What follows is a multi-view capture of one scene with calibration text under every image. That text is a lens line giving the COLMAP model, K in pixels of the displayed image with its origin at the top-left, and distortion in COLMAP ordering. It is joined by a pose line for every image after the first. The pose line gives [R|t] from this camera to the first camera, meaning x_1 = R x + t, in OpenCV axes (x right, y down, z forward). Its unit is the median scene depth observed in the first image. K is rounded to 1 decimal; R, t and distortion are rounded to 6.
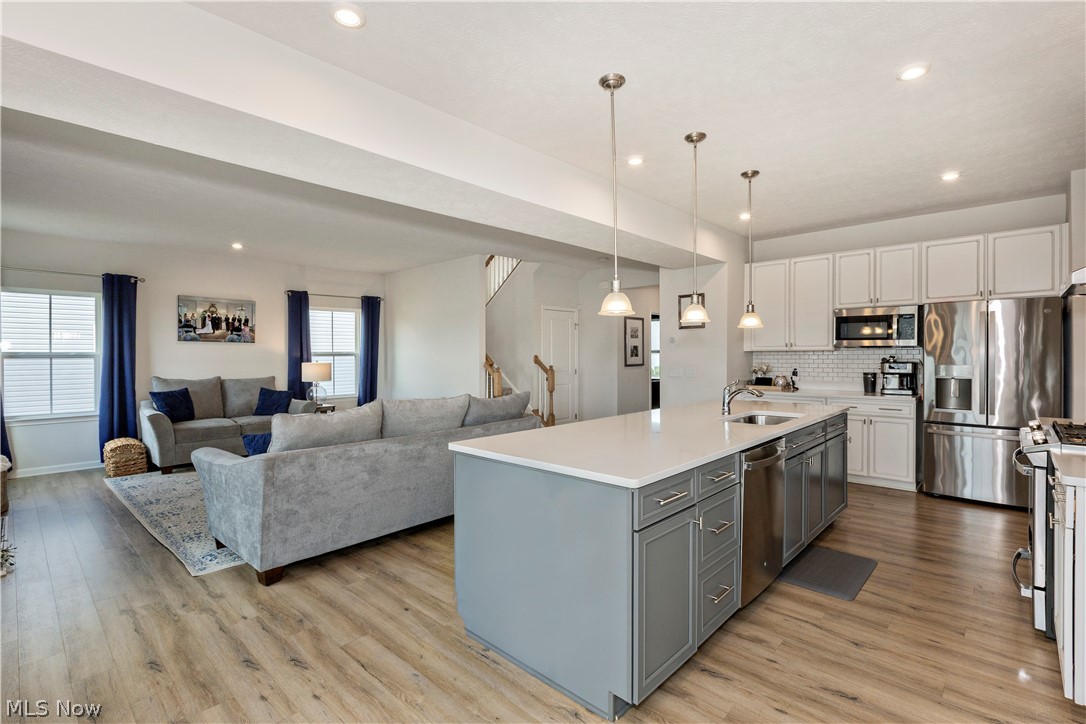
lens RADIAL K [[471.2, 0, 545.8], [0, 471.2, 358.7], [0, 0, 1]] dist [-0.004214, -0.000147]
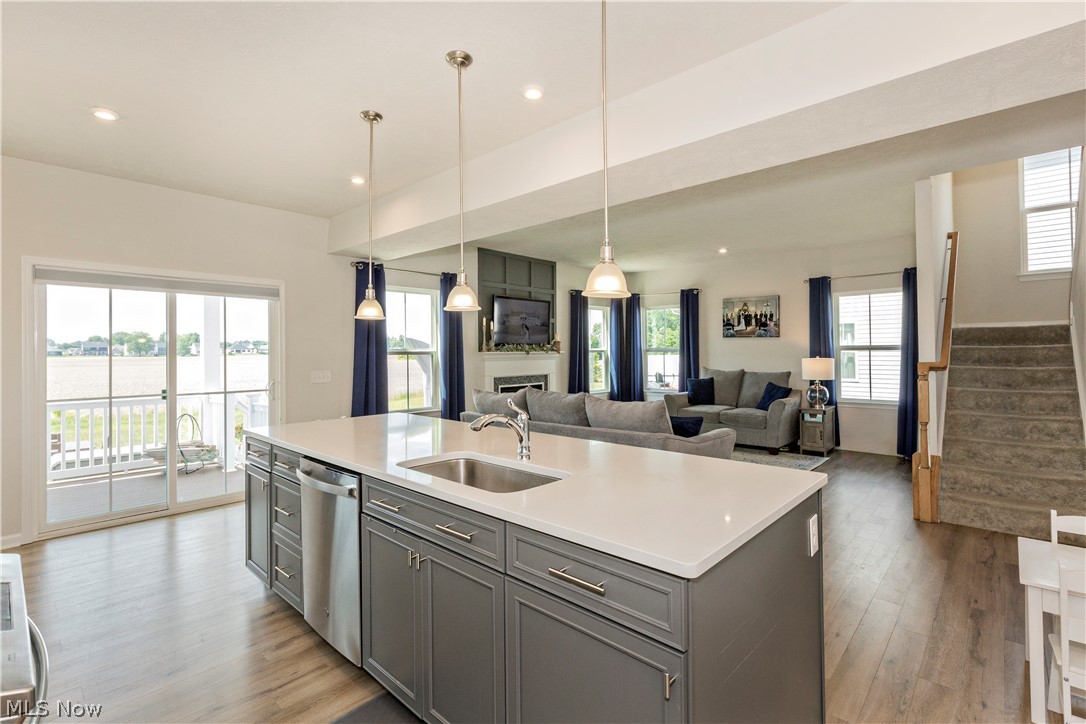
lens RADIAL K [[512.3, 0, 526.1], [0, 512.3, 349.0], [0, 0, 1]] dist [-0.001555, -0.000525]
pose [[0.010816, -0.001473, -0.999940, 0.468111], [-0.000487, 0.999999, -0.001478, -0.006515], [0.999941, 0.000503, 0.010816, 0.459310]]
